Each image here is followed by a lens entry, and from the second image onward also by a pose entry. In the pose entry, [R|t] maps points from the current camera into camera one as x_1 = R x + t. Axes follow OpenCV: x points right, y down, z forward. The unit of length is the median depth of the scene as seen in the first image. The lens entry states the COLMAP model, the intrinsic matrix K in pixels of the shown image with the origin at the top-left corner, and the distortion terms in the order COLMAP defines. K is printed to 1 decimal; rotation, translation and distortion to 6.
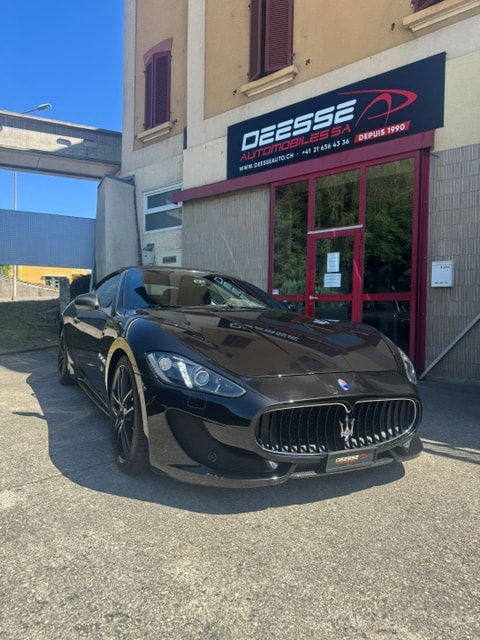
lens RADIAL K [[452.8, 0, 239.9], [0, 452.8, 319.5], [0, 0, 1]] dist [0.070959, -0.113914]
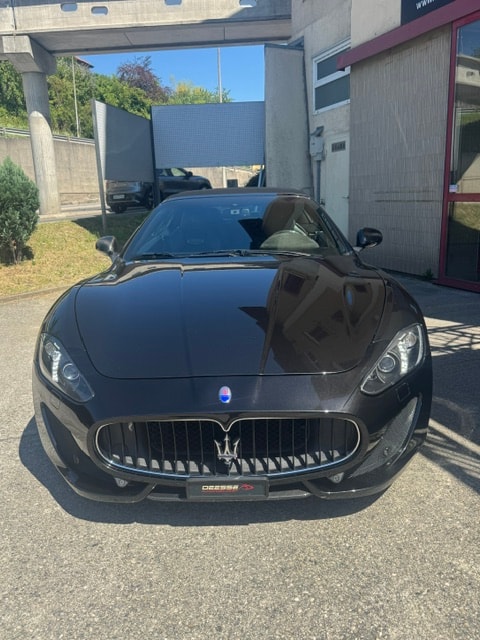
lens RADIAL K [[536.8, 0, 237.1], [0, 536.8, 319.6], [0, 0, 1]] dist [0.036874, -0.056934]
pose [[0.879179, 0.059741, -0.472731, 0.293086], [0.042378, 0.978374, 0.202456, -0.070048], [0.474602, -0.198028, 0.857635, 0.120997]]
